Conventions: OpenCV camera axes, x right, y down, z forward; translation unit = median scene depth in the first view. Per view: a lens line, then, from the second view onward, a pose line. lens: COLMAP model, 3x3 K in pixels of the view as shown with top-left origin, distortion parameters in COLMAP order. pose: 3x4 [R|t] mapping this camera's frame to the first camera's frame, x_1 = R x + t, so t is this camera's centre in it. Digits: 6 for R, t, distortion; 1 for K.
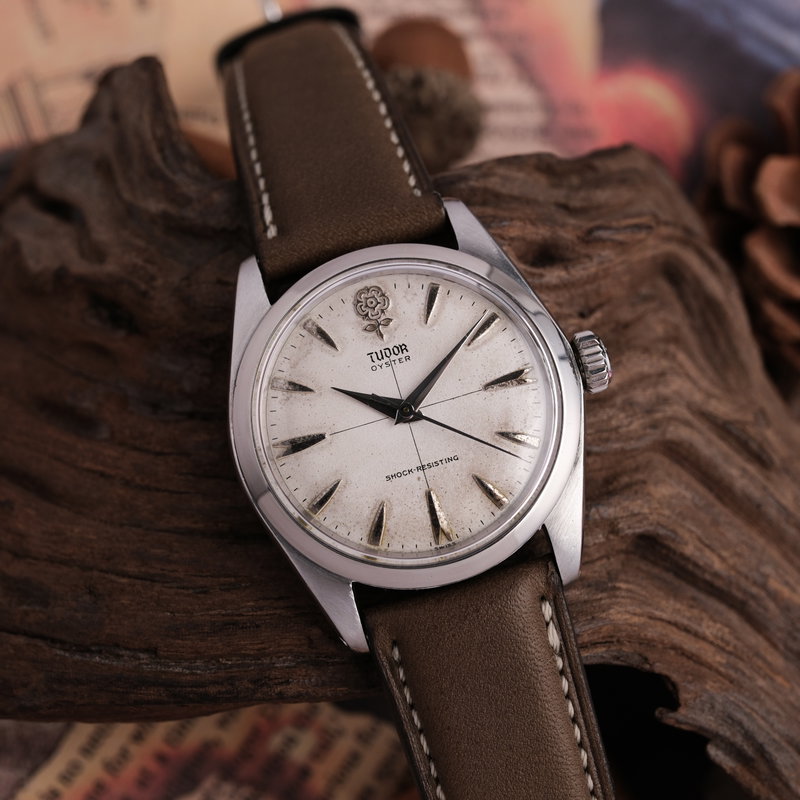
lens RADIAL K [[1367.9, 0, 417.7], [0, 1367.9, 415.8], [0, 0, 1]] dist [0.139634, 0.225838]
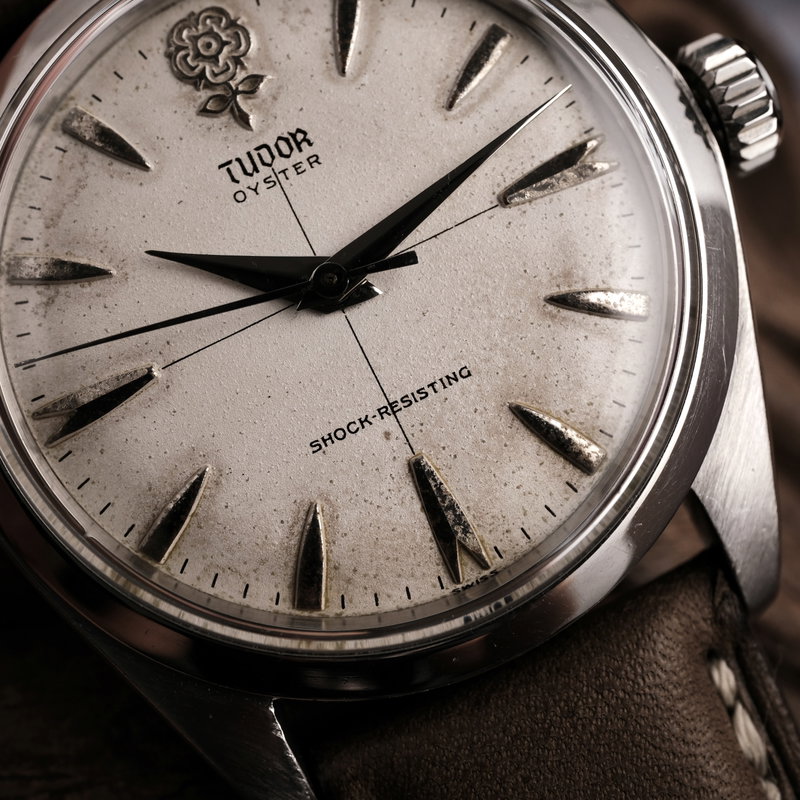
lens RADIAL K [[1445.2, 0, 400.0], [0, 1445.2, 400.0], [0, 0, 1]] dist [0.018399, 0.058518]
pose [[0.985857, -0.166494, 0.019117, -0.001928], [0.165160, 0.984580, 0.057658, 0.009775], [-0.028422, -0.053685, 0.998153, 0.545893]]
